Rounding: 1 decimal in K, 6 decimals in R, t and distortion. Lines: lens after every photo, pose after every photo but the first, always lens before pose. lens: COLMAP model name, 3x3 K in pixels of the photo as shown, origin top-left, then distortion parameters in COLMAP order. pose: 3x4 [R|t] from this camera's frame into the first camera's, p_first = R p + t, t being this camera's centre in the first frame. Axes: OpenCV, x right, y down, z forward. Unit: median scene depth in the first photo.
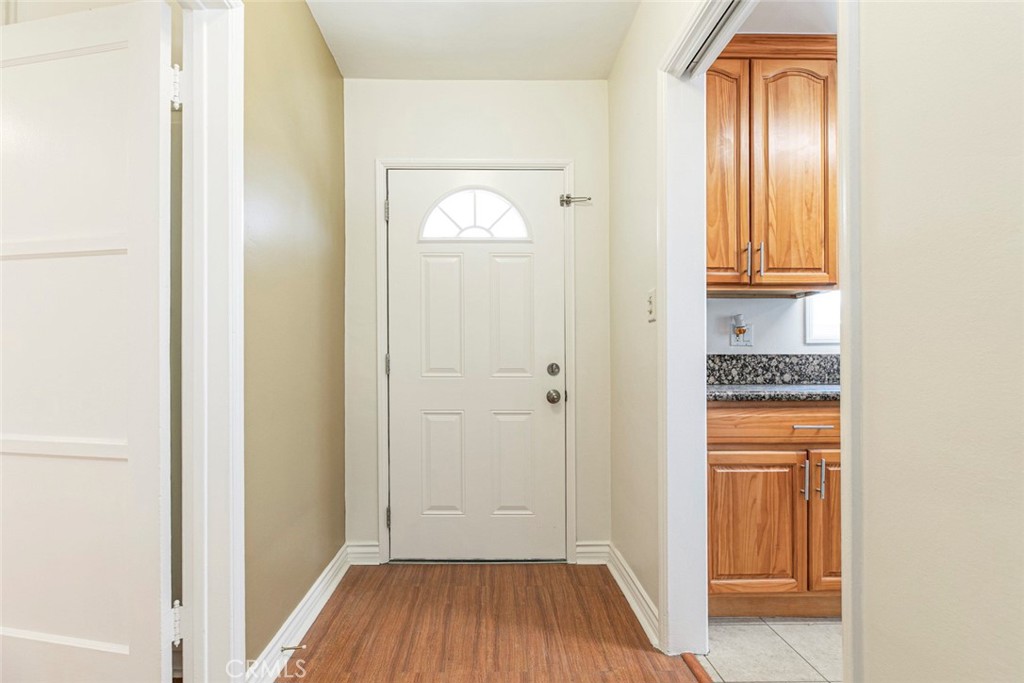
lens RADIAL K [[456.8, 0, 508.6], [0, 456.8, 353.2], [0, 0, 1]] dist [0.003244, 0.000236]
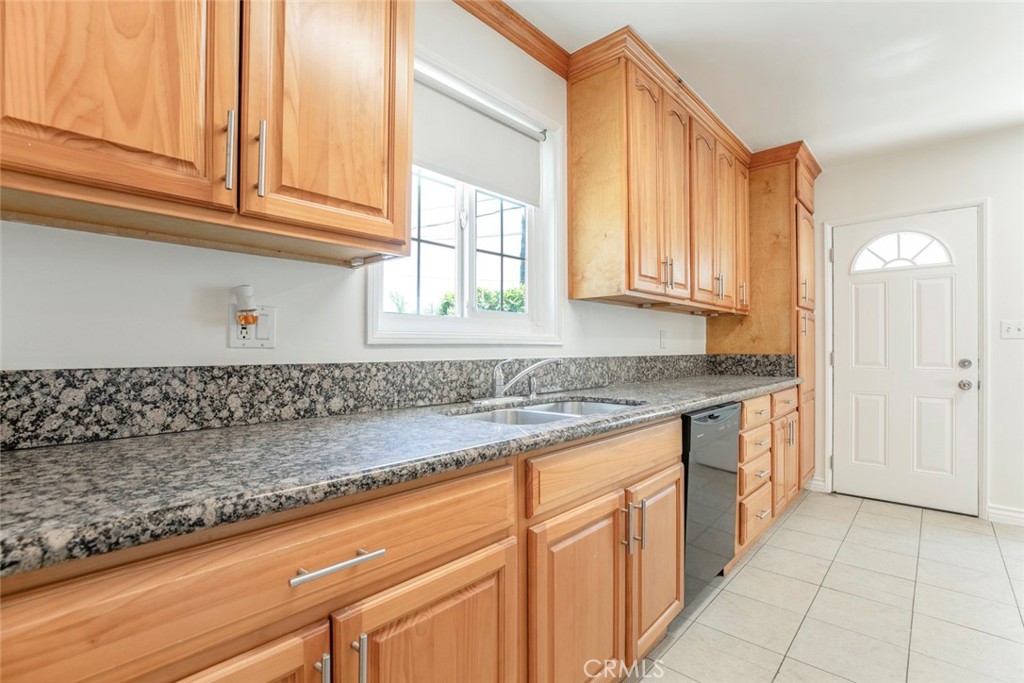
lens RADIAL K [[456.8, 0, 508.6], [0, 456.8, 353.2], [0, 0, 1]] dist [0.003244, 0.000236]
pose [[0.695539, -0.008714, 0.718435, 0.349269], [-0.008077, 0.999768, 0.019946, -0.023368], [-0.718443, -0.019677, 0.695308, 0.449596]]
